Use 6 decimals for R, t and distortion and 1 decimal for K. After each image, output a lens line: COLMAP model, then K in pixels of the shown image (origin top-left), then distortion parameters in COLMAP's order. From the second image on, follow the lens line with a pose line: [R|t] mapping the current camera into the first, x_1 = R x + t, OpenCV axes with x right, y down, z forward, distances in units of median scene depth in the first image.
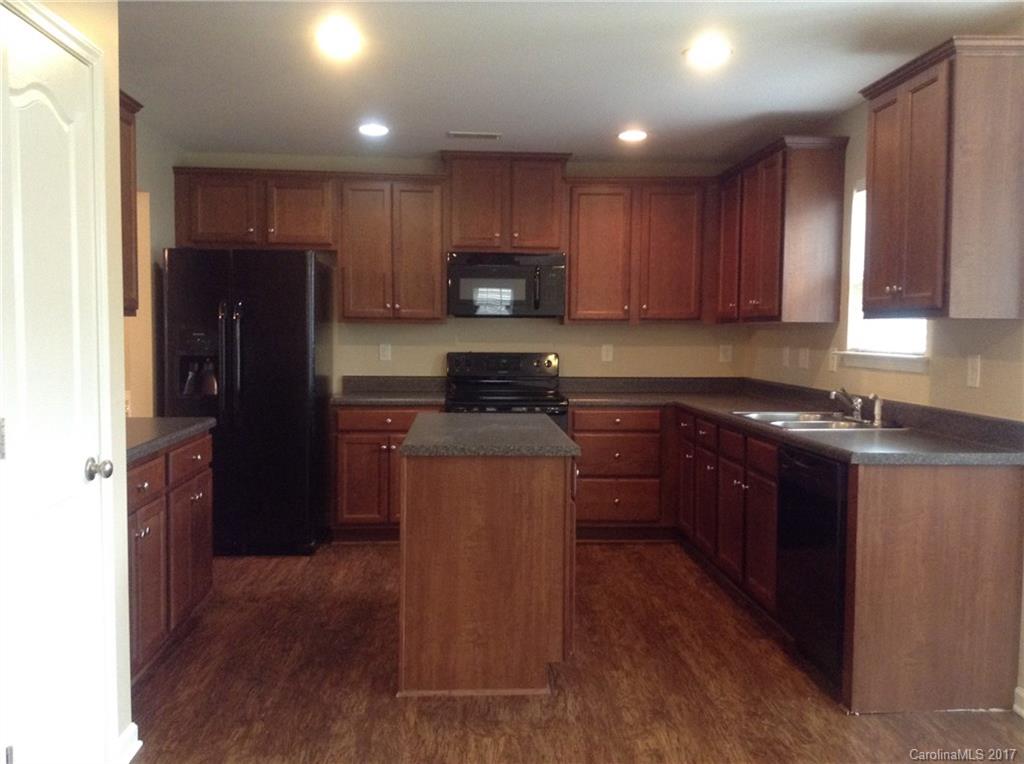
lens RADIAL K [[973.3, 0, 512.0], [0, 973.3, 382.0], [0, 0, 1]] dist [0.210473, -0.299283]
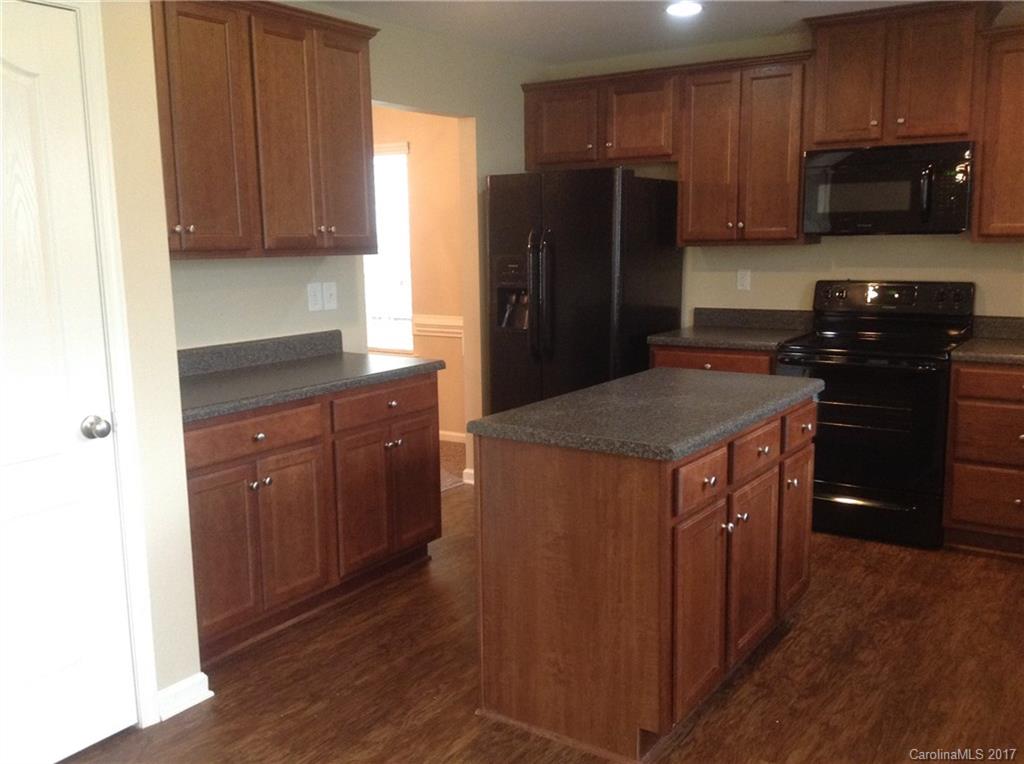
lens RADIAL K [[963.6, 0, 512.0], [0, 963.6, 382.0], [0, 0, 1]] dist [0.152974, -0.243749]
pose [[0.788050, 0.074599, -0.611074, 0.273212], [-0.011111, 0.994193, 0.107039, -0.036892], [0.615510, -0.077563, 0.784303, 0.267198]]
